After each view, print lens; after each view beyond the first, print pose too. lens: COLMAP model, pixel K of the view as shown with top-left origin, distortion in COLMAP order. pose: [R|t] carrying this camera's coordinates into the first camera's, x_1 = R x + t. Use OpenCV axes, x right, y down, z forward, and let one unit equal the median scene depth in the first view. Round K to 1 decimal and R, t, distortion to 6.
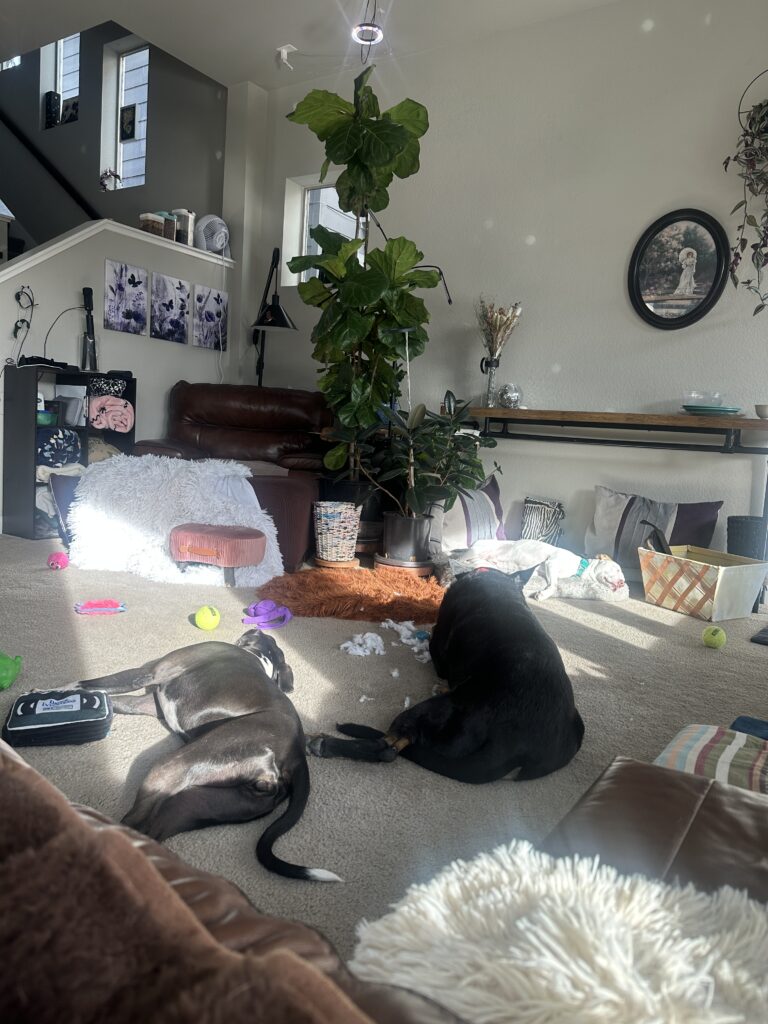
lens RADIAL K [[700.4, 0, 384.0], [0, 700.4, 512.0], [0, 0, 1]] dist [0.114941, -0.190558]
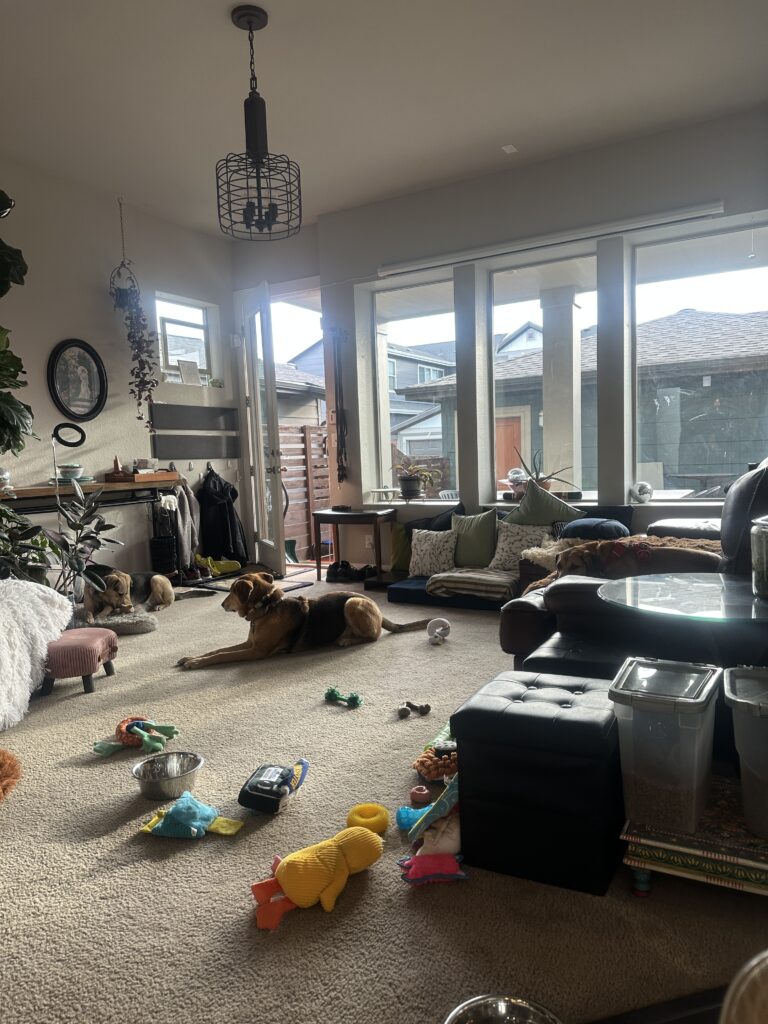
lens RADIAL K [[700.4, 0, 384.0], [0, 700.4, 512.0], [0, 0, 1]] dist [0.114941, -0.190558]
pose [[-0.038135, -0.148386, 0.988194, -1.036794], [0.151240, 0.976664, 0.152491, -0.207360], [-0.987761, 0.155270, -0.014803, 0.458430]]
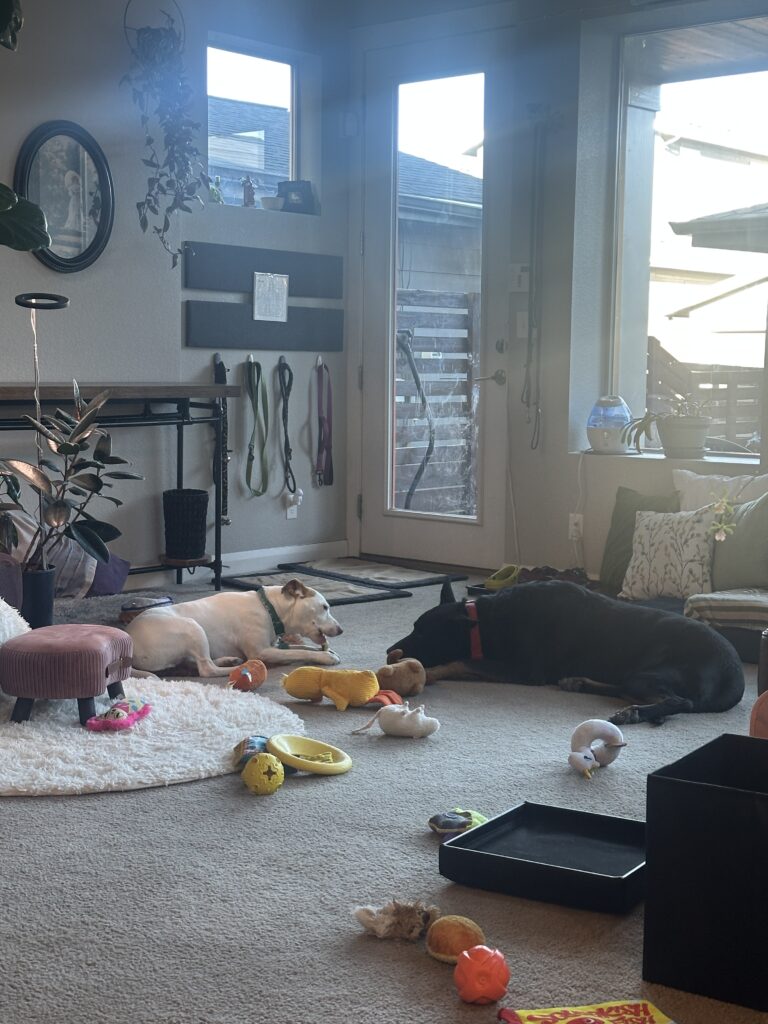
lens RADIAL K [[1598.1, 0, 384.0], [0, 1598.1, 512.0], [0, 0, 1]] dist [0.181093, -0.046795]
pose [[0.140320, -0.158842, 0.977282, -1.323298], [0.114935, 0.982988, 0.143267, -0.212428], [-0.983413, 0.092220, 0.156190, 0.405812]]
